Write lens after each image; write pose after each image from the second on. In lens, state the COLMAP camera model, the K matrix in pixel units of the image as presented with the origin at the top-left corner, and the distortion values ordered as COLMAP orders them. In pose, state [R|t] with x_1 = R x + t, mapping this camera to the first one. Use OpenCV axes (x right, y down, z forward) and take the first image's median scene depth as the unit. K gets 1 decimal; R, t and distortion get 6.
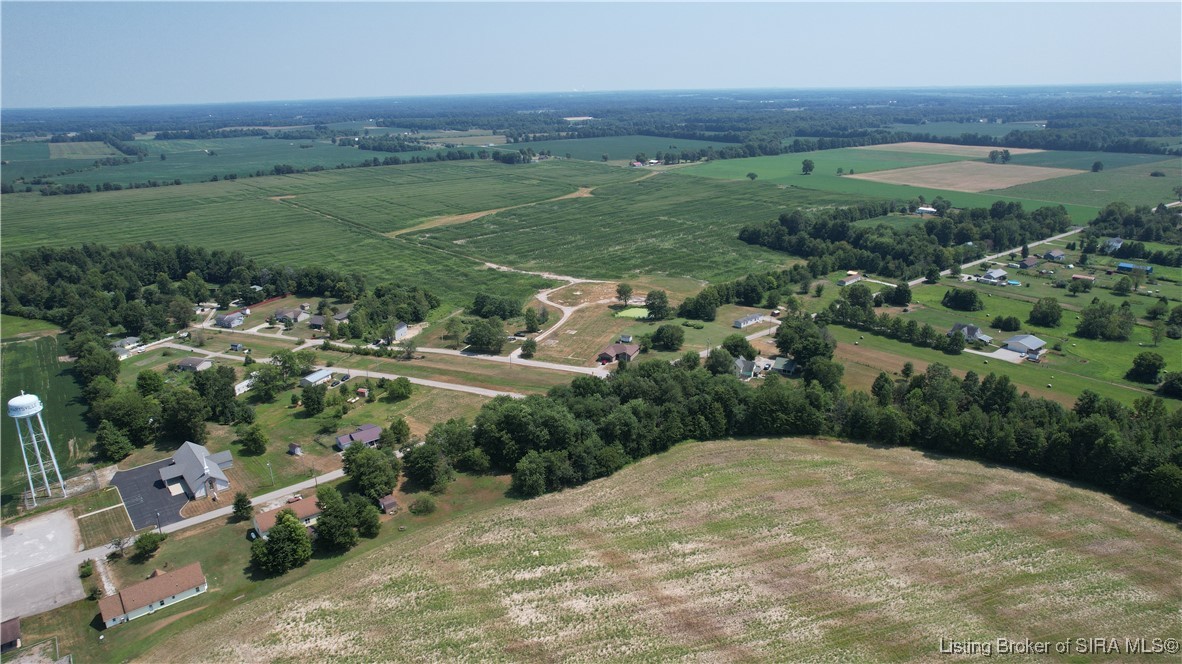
lens RADIAL K [[753.9, 0, 591.0], [0, 753.9, 332.0], [0, 0, 1]] dist [-0.079204, 0.072984]
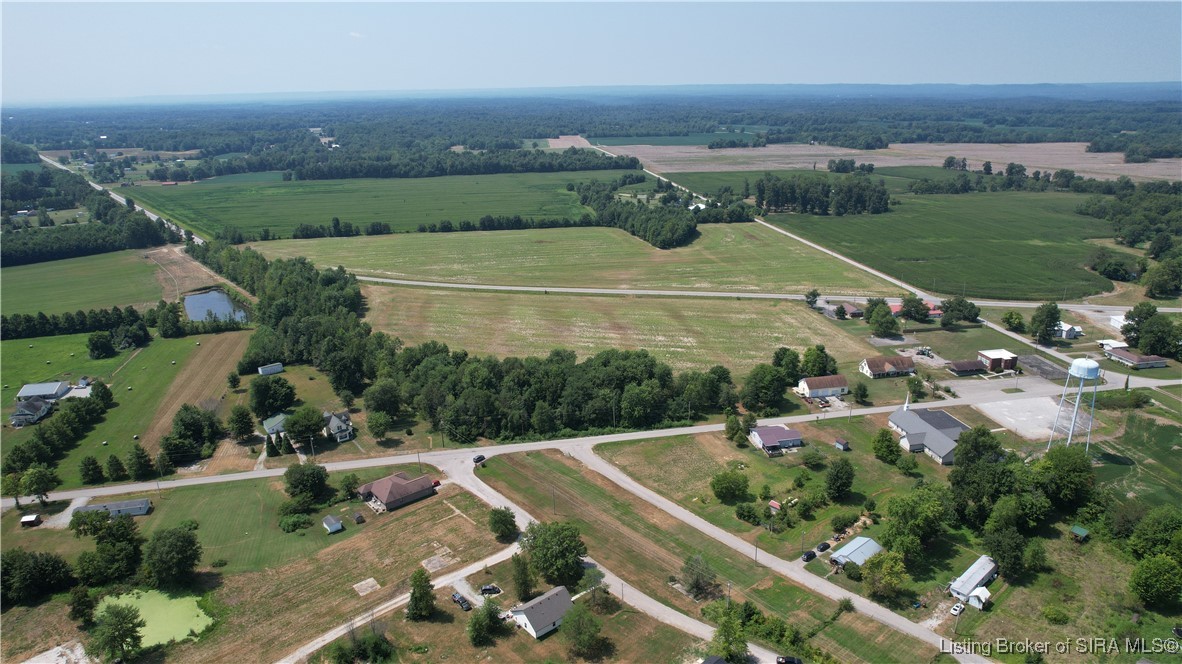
lens RADIAL K [[753.9, 0, 591.0], [0, 753.9, 332.0], [0, 0, 1]] dist [-0.079204, 0.072984]
pose [[-0.887580, -0.113549, 0.446440, -0.388948], [0.172775, 0.816337, 0.551128, -0.415194], [-0.427026, 0.566304, -0.704946, 1.293402]]
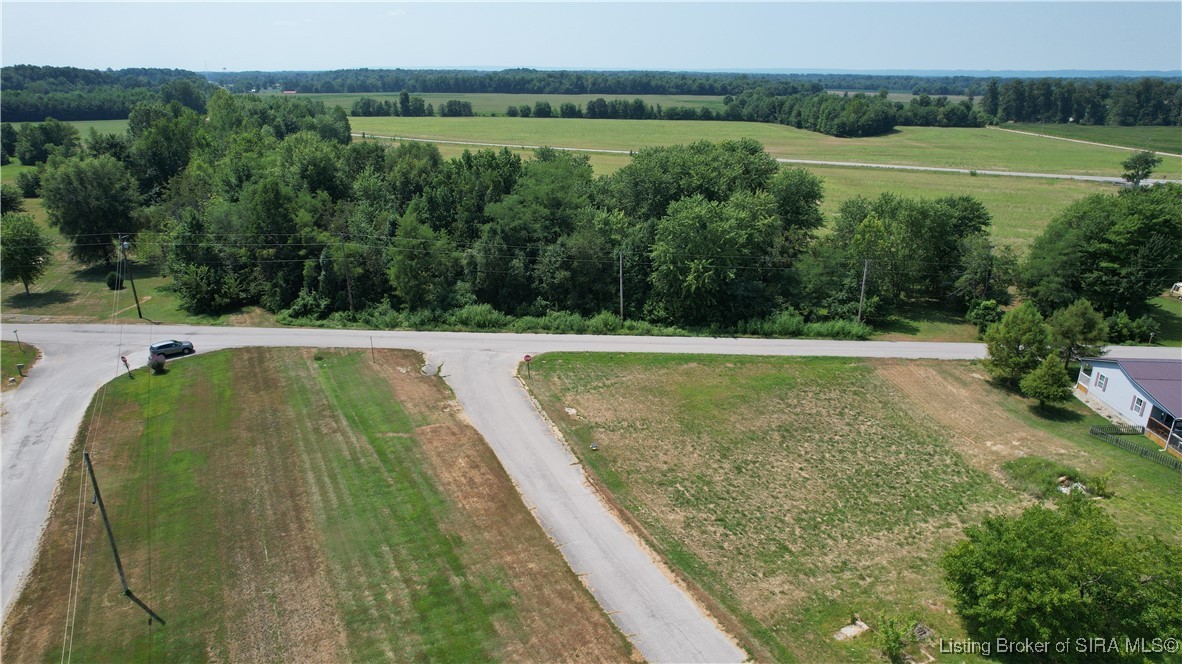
lens RADIAL K [[753.9, 0, 591.0], [0, 753.9, 332.0], [0, 0, 1]] dist [-0.079204, 0.072984]
pose [[-0.752866, -0.203227, 0.626012, -0.230972], [0.214210, 0.823692, 0.525019, -0.040074], [-0.622340, 0.529367, -0.576597, 0.953036]]
